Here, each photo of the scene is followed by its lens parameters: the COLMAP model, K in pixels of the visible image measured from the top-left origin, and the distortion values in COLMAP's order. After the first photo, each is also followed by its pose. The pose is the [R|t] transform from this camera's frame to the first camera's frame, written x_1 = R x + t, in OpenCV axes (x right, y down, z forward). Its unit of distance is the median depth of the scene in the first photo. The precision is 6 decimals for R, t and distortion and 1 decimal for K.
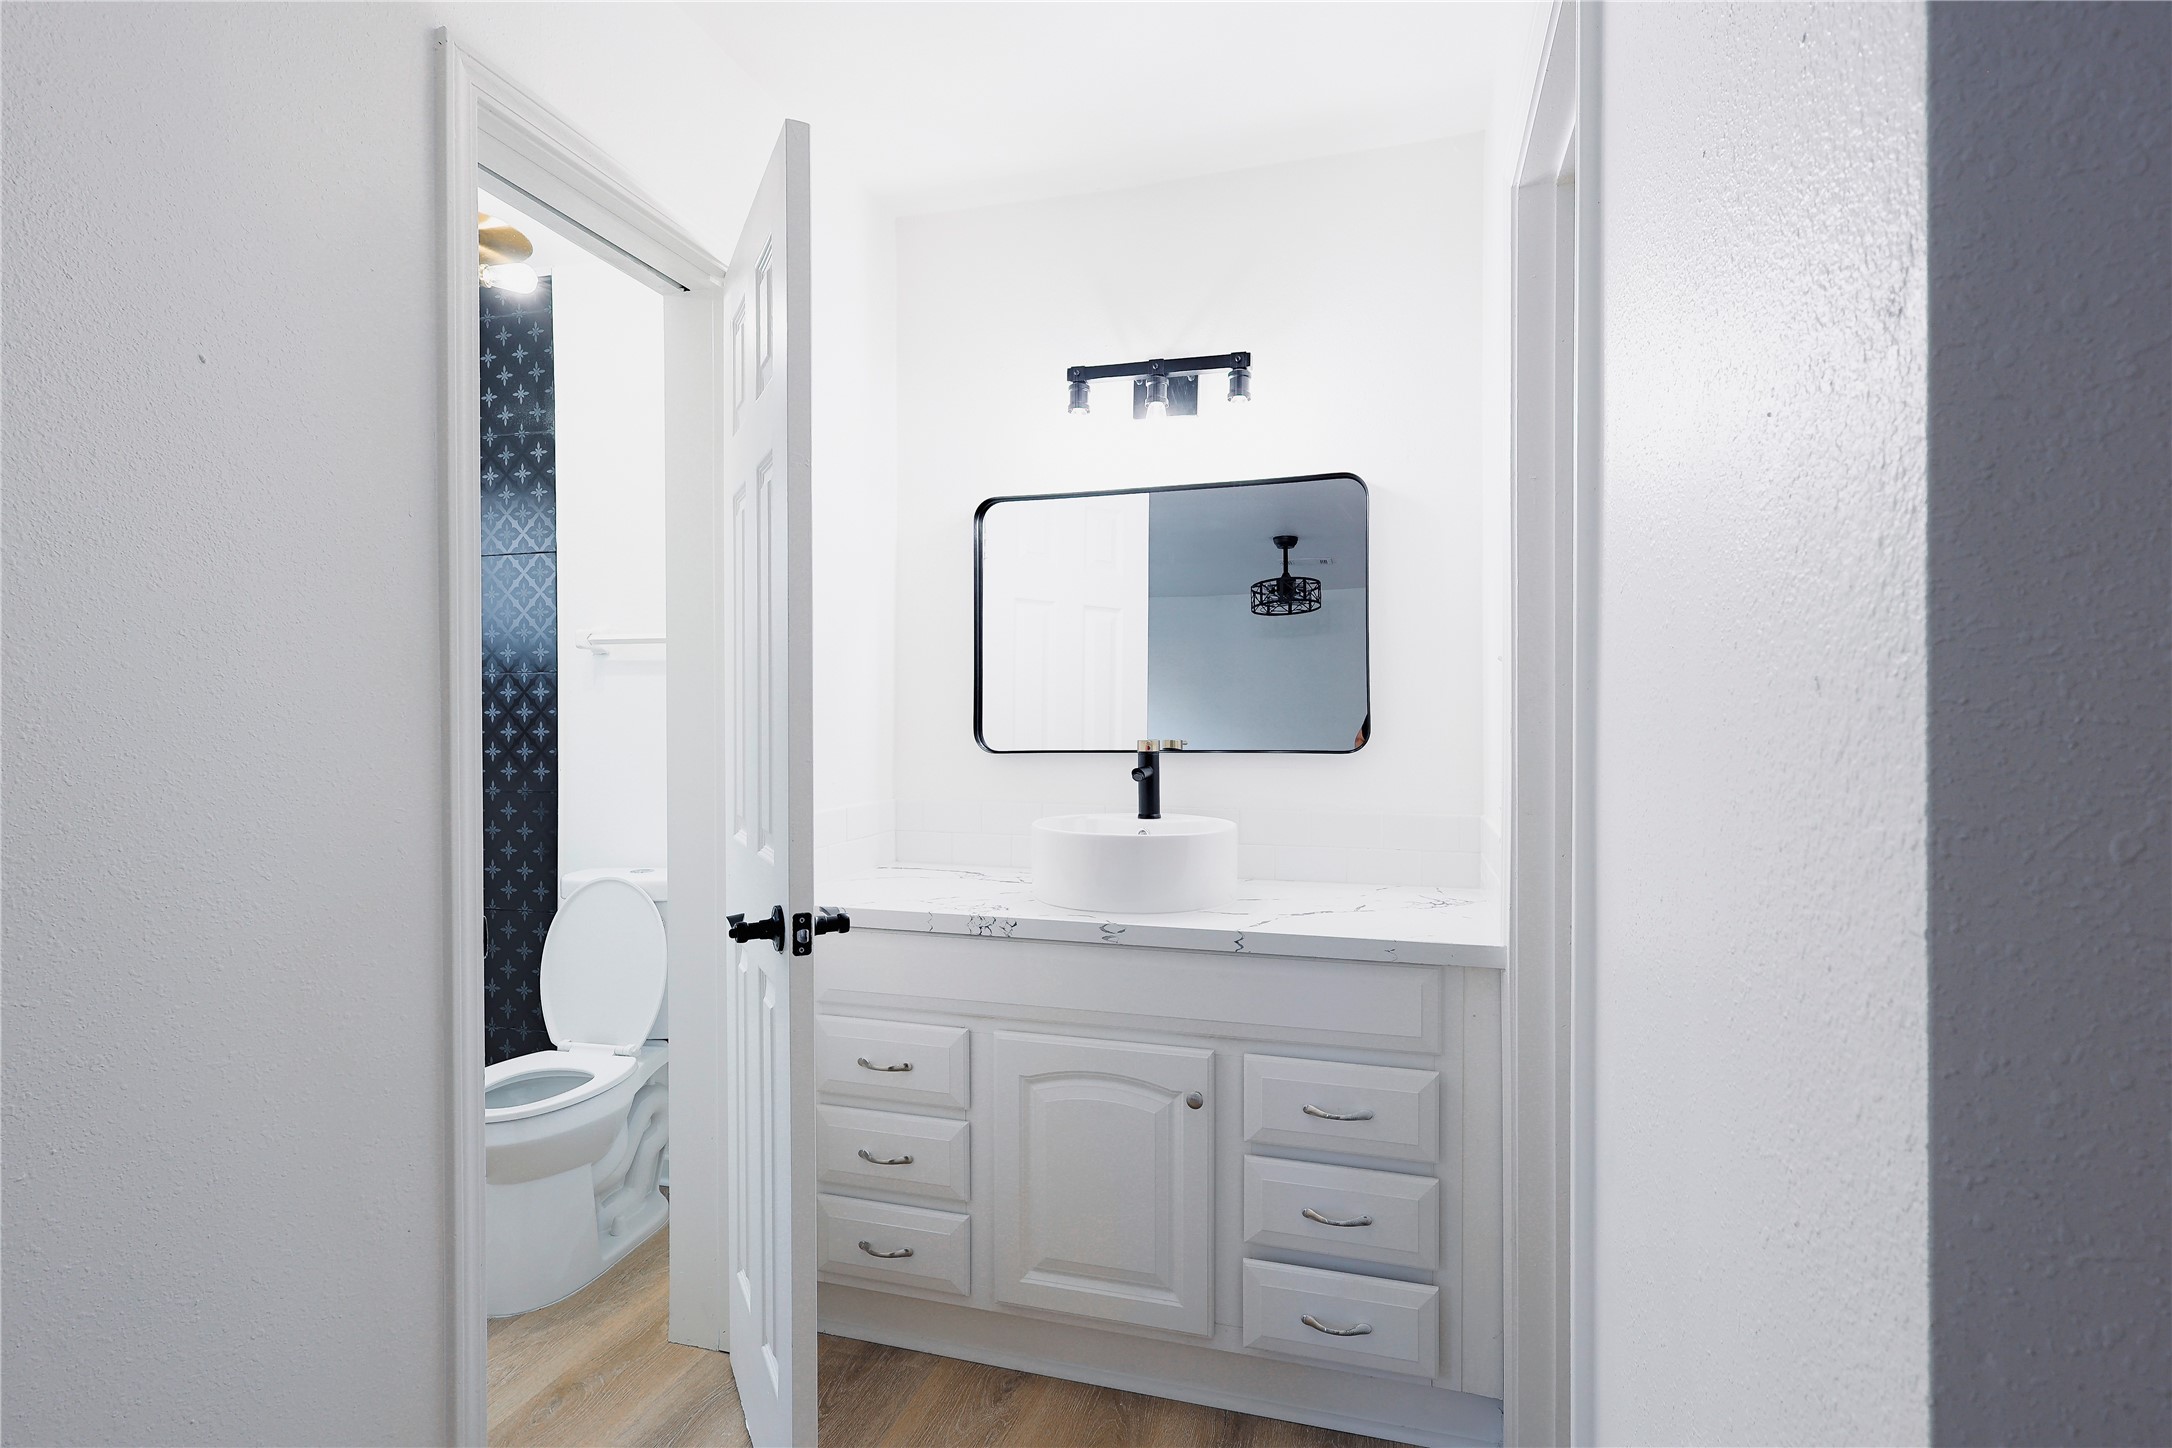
lens RADIAL K [[1054.5, 0, 1086.0], [0, 1054.5, 724.0], [0, 0, 1]] dist [-0.001054, -0.000319]
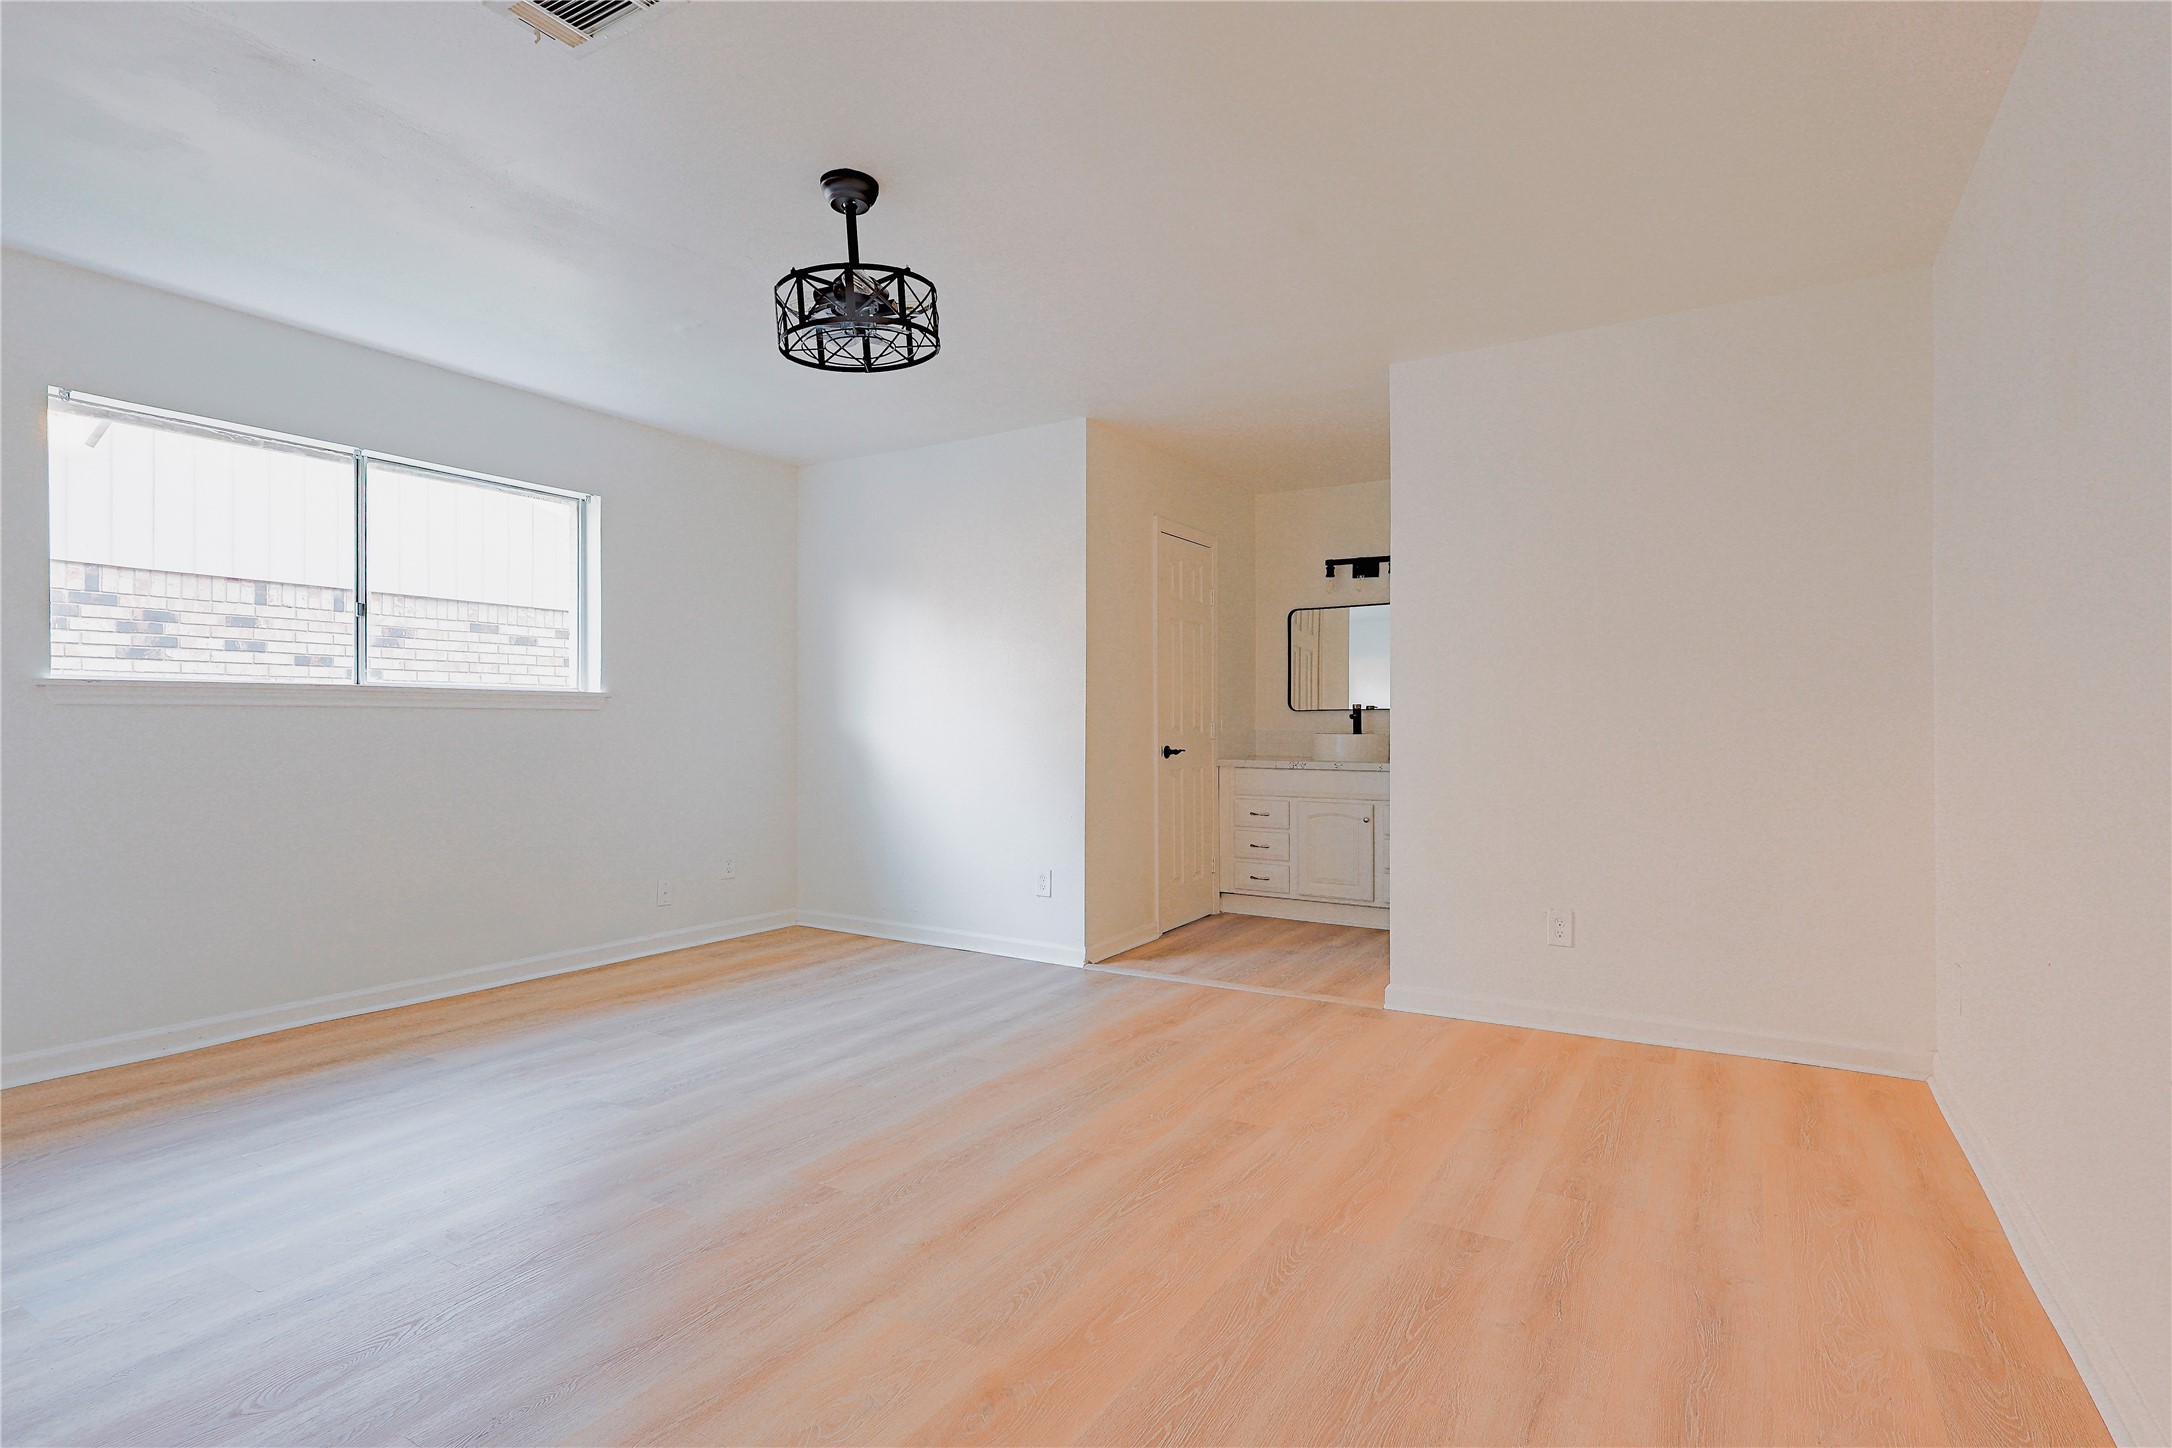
lens RADIAL K [[1054.5, 0, 1086.0], [0, 1054.5, 724.0], [0, 0, 1]] dist [-0.001054, -0.000319]
pose [[0.968267, 0.005689, -0.249854, 0.073949], [-0.009834, 0.999834, -0.015344, 0.128364], [0.249726, 0.017314, 0.968162, -2.019040]]
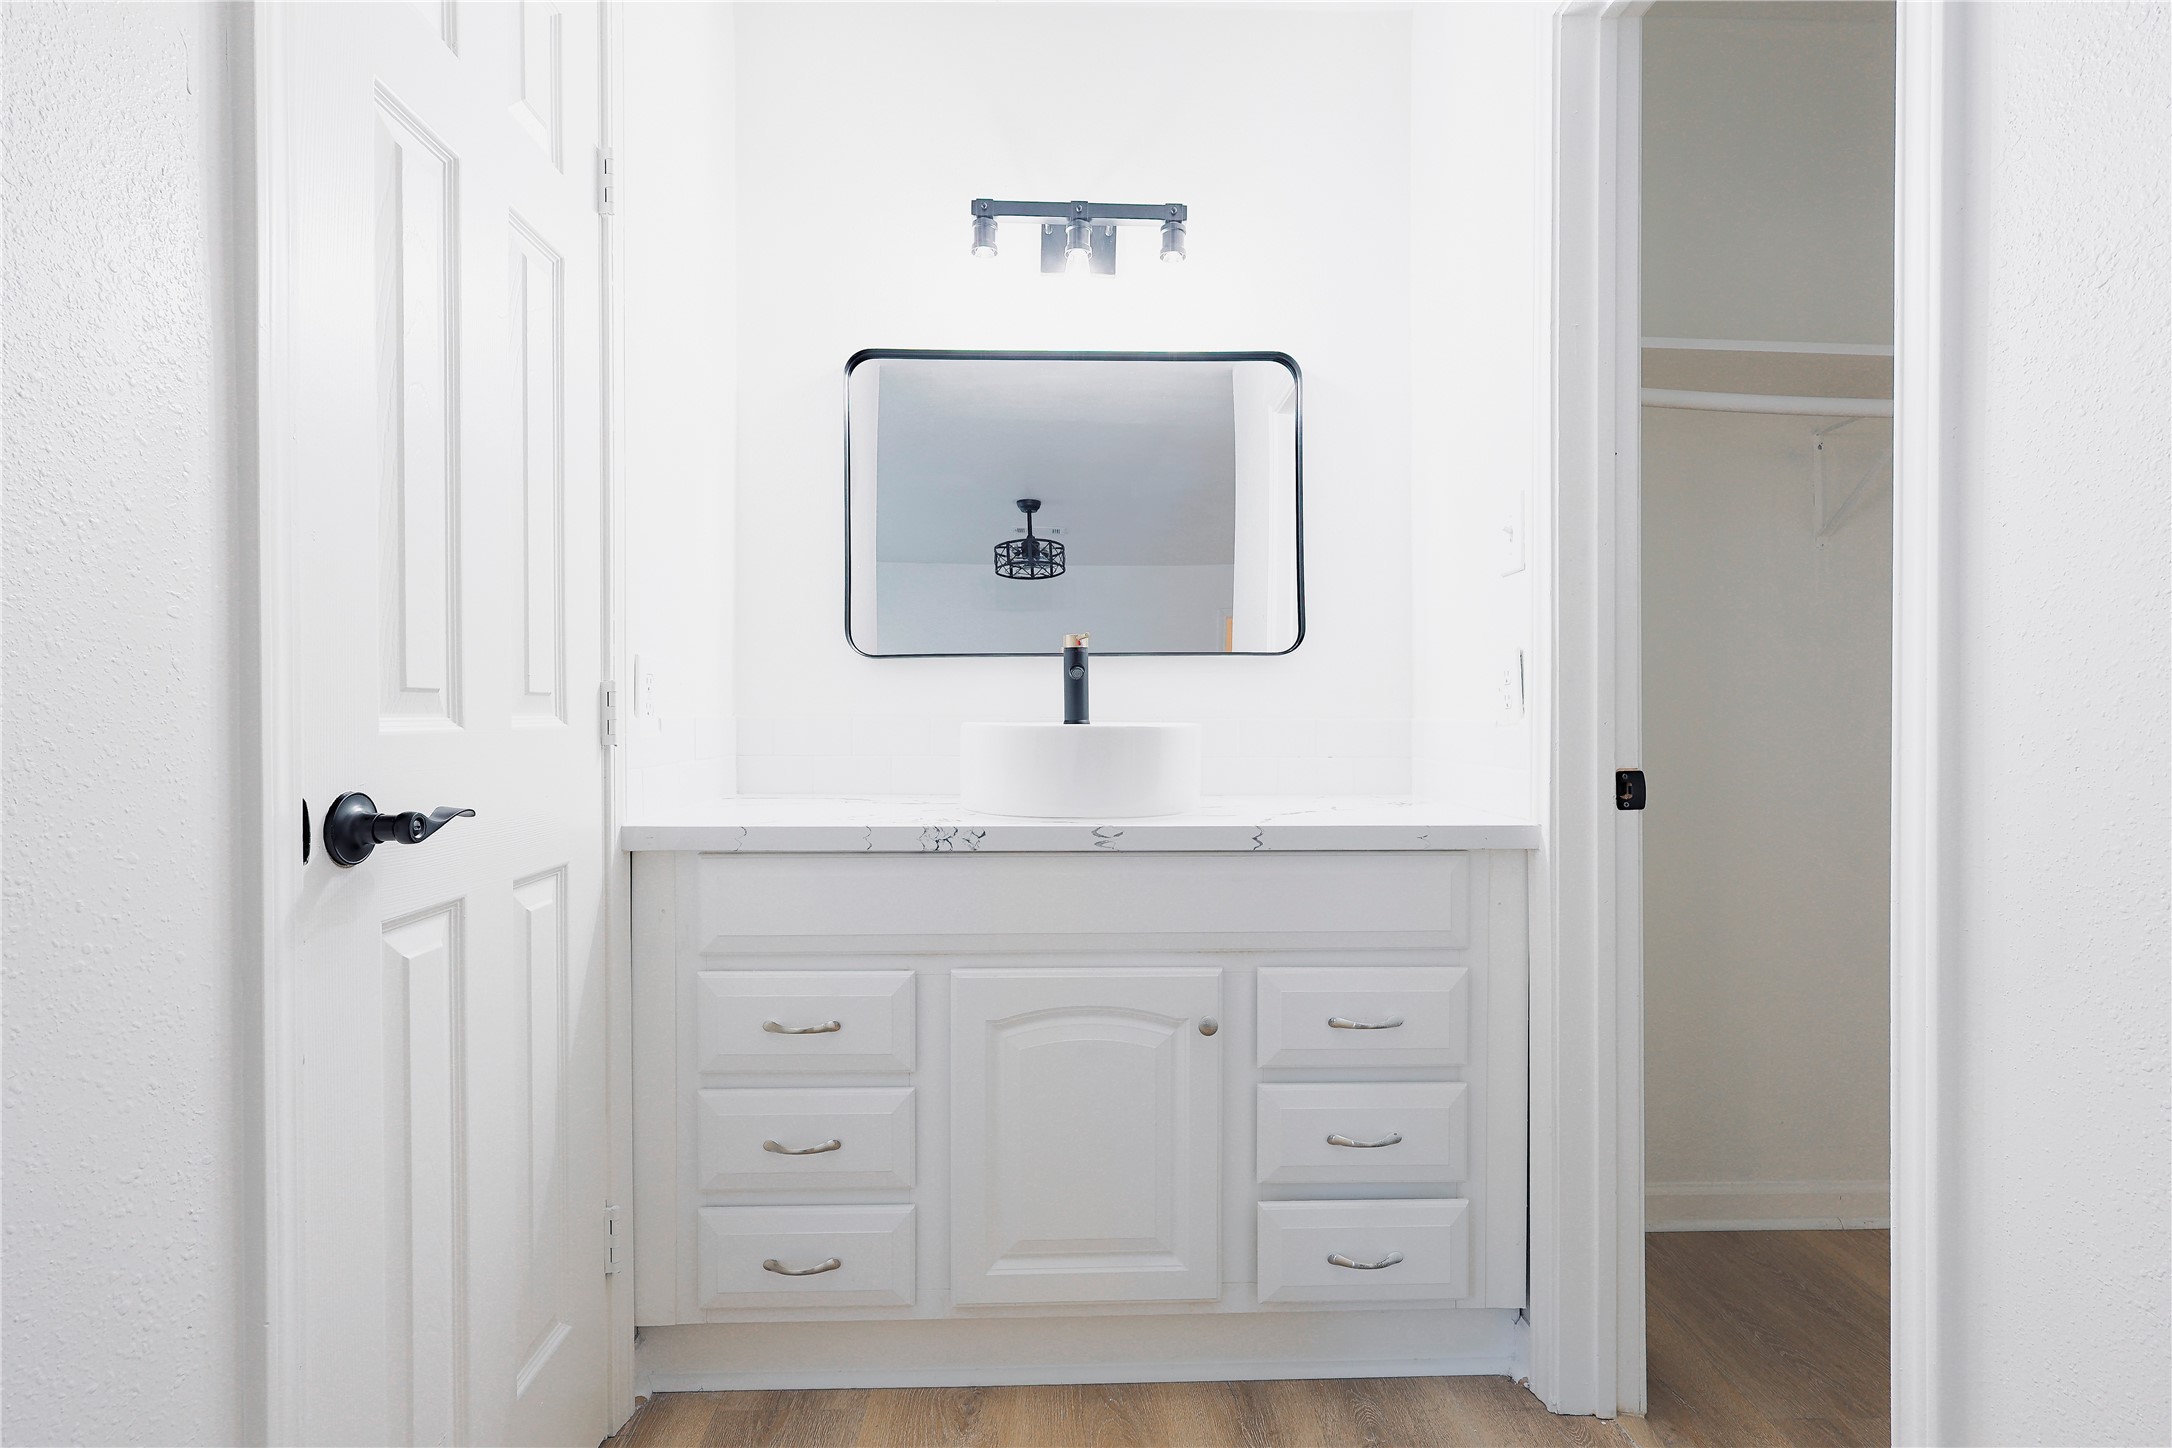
lens RADIAL K [[1054.5, 0, 1086.0], [0, 1054.5, 724.0], [0, 0, 1]] dist [-0.001054, -0.000319]
pose [[0.947404, -0.001701, 0.320036, -0.249442], [0.001626, 0.999999, 0.000504, 0.104193], [-0.320036, 0.000043, 0.947405, 0.206448]]
